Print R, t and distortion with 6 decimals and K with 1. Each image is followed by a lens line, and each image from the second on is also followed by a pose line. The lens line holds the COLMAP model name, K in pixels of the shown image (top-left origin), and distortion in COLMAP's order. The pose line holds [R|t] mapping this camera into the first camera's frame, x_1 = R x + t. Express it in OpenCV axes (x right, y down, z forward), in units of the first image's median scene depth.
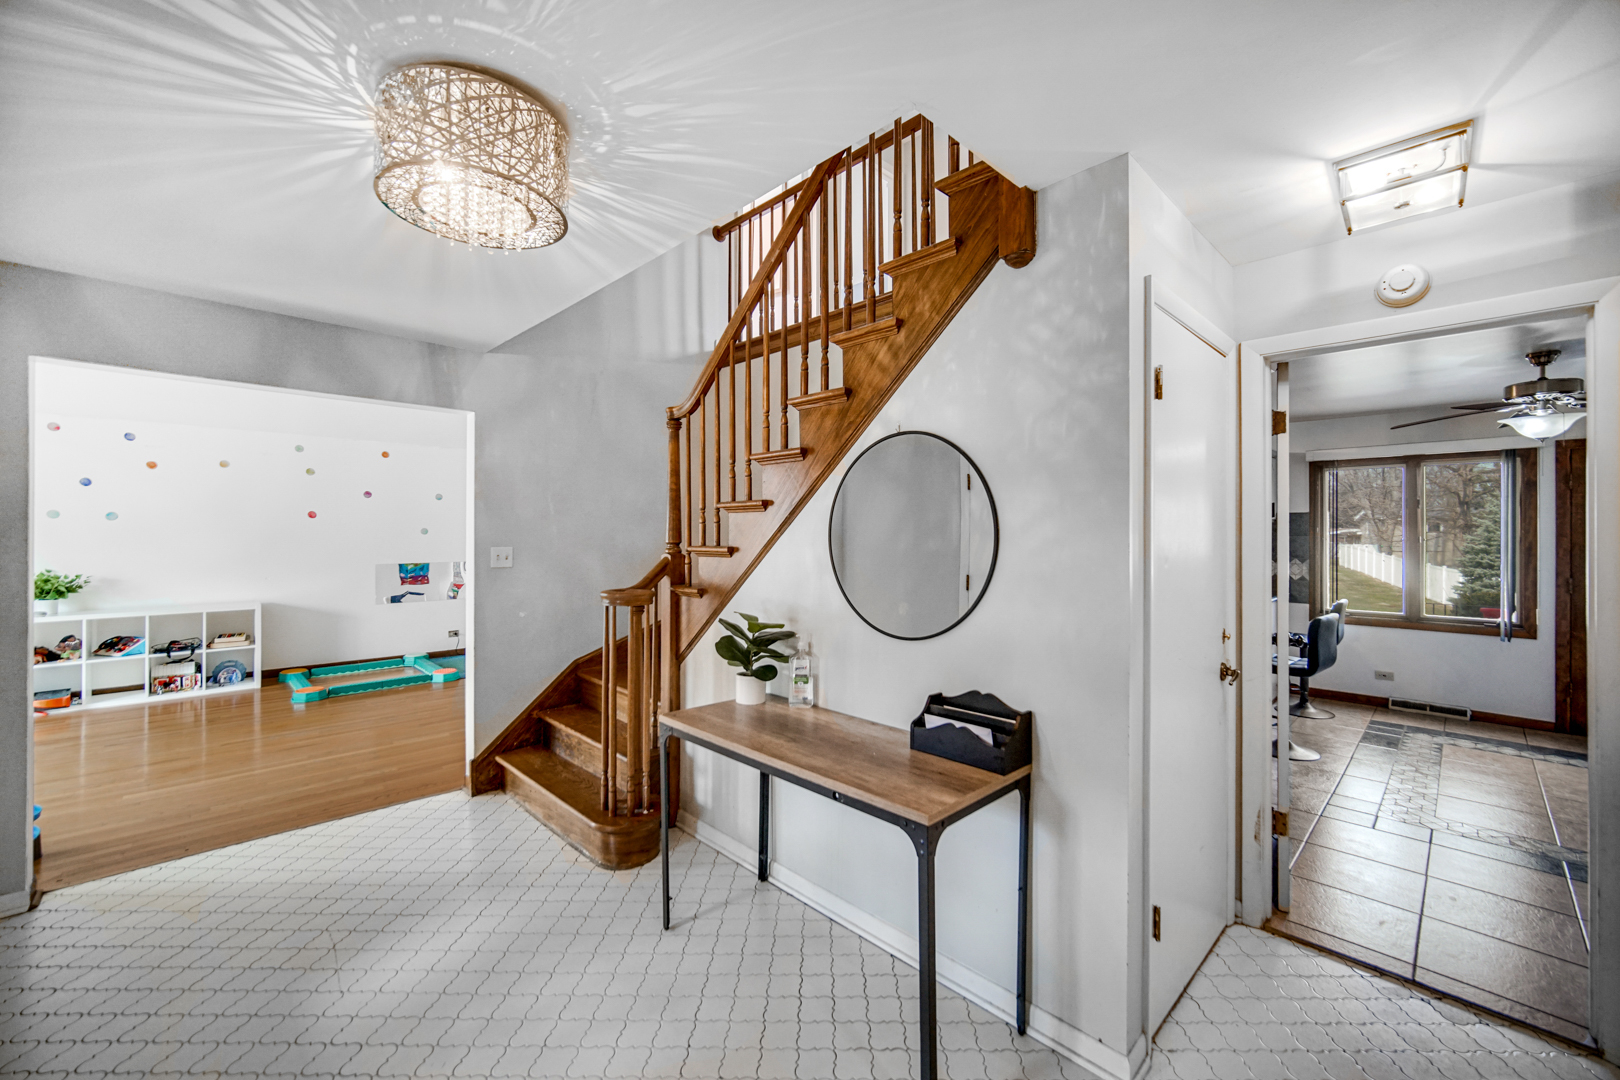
lens RADIAL K [[640.0, 0, 812.7], [0, 640.0, 531.3], [0, 0, 1]] dist [-0.001770, 0.000287]
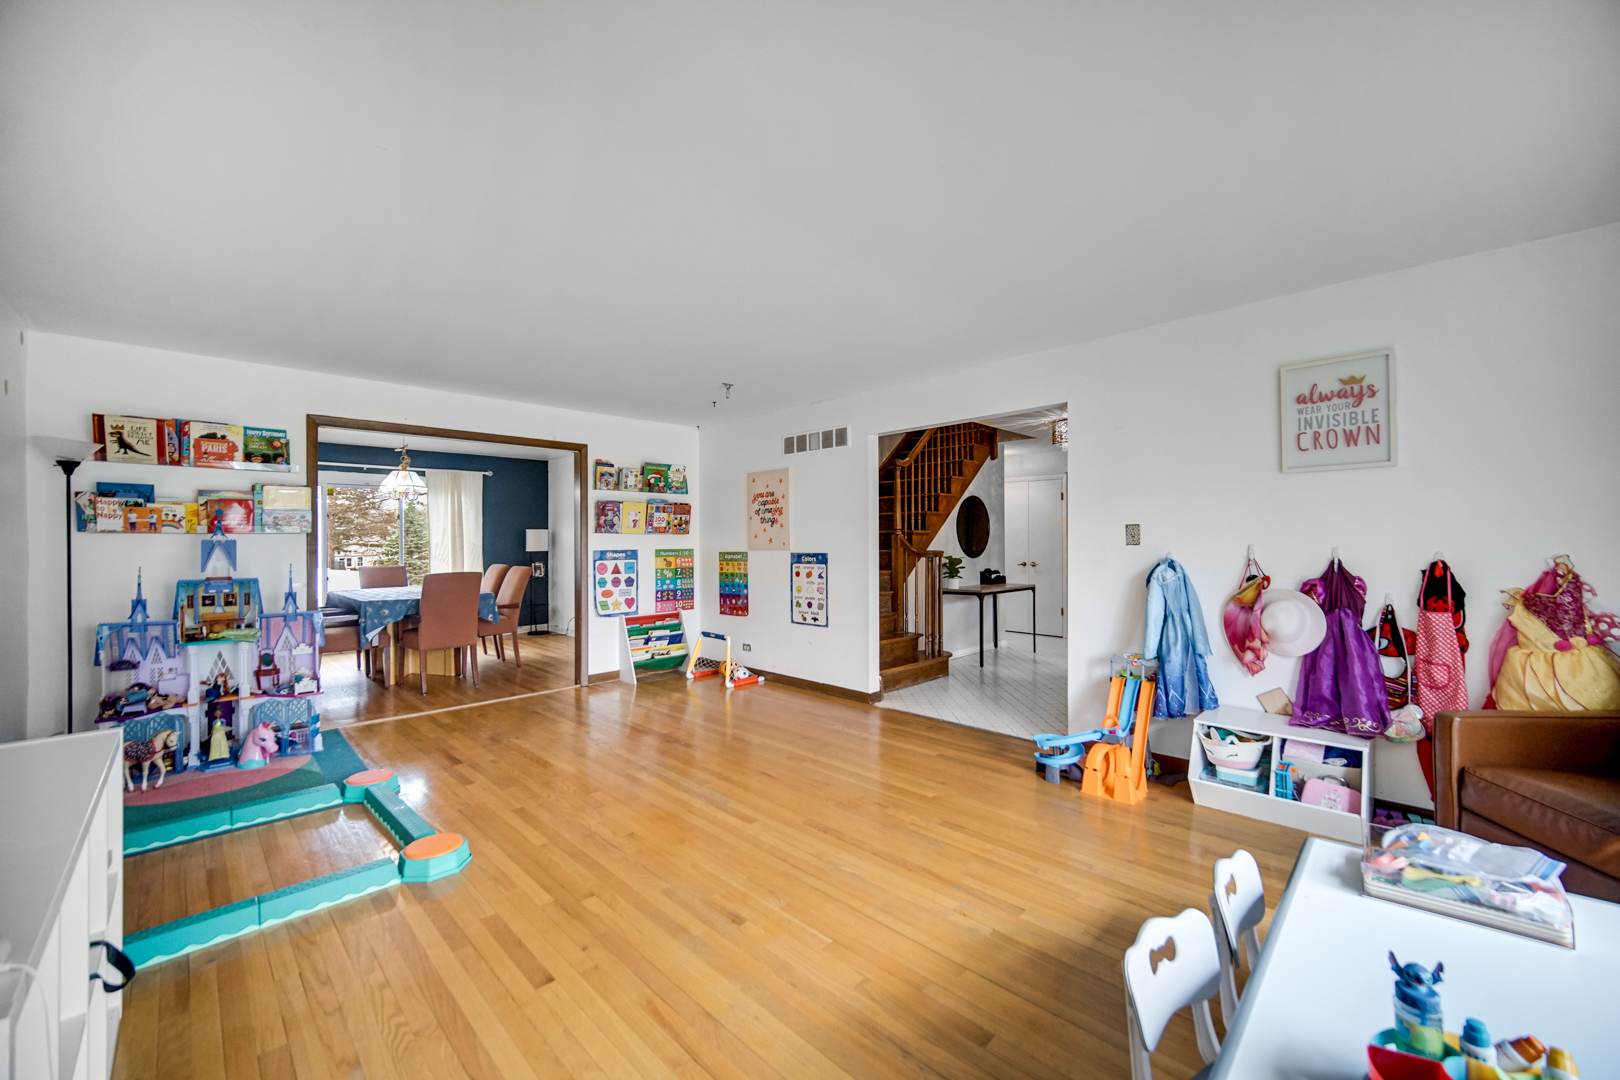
lens RADIAL K [[640.0, 0, 810.3], [0, 640.0, 543.2], [0, 0, 1]] dist [-0.001770, 0.000287]
pose [[-0.019125, 0.001548, 0.999816, -3.244879], [0.000884, 0.999998, -0.001531, 0.101651], [-0.999817, 0.000855, -0.019126, 1.957404]]
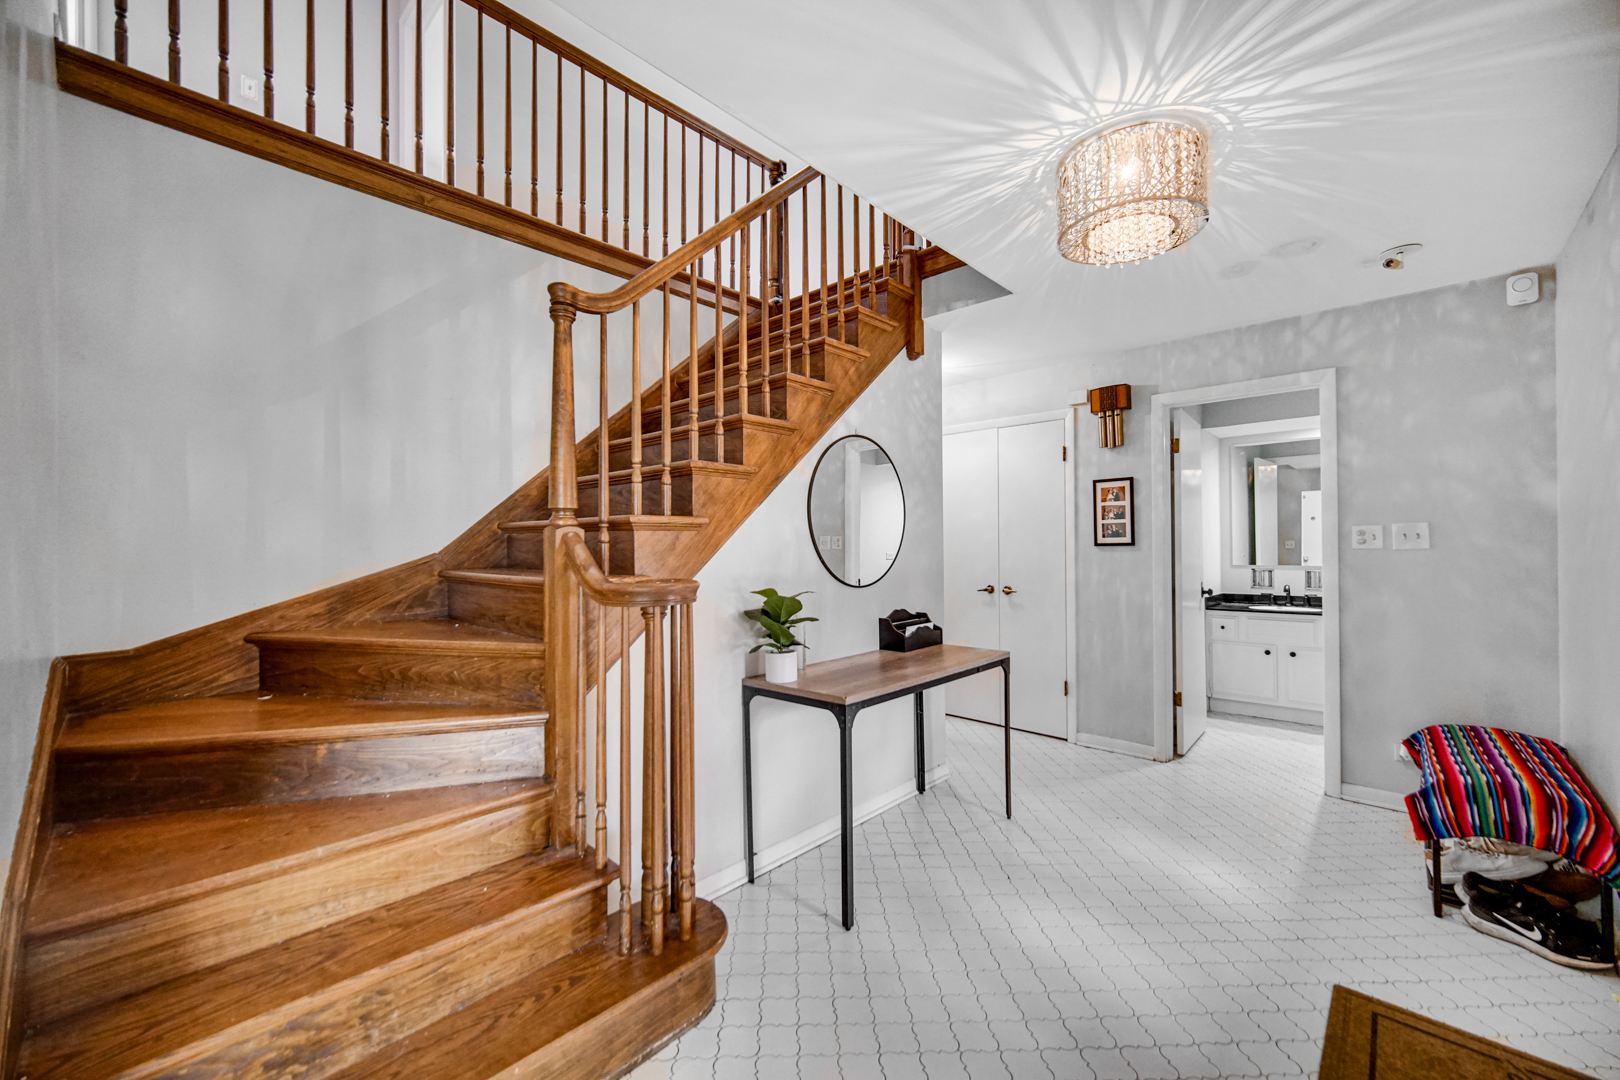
lens RADIAL K [[640.0, 0, 808.6], [0, 640.0, 542.7], [0, 0, 1]] dist [-0.001770, 0.000287]
pose [[-0.048627, 0.004402, 0.998807, -1.246840], [0.003273, 0.999986, -0.004248, 0.083025], [-0.998812, 0.003063, -0.048641, 1.204460]]
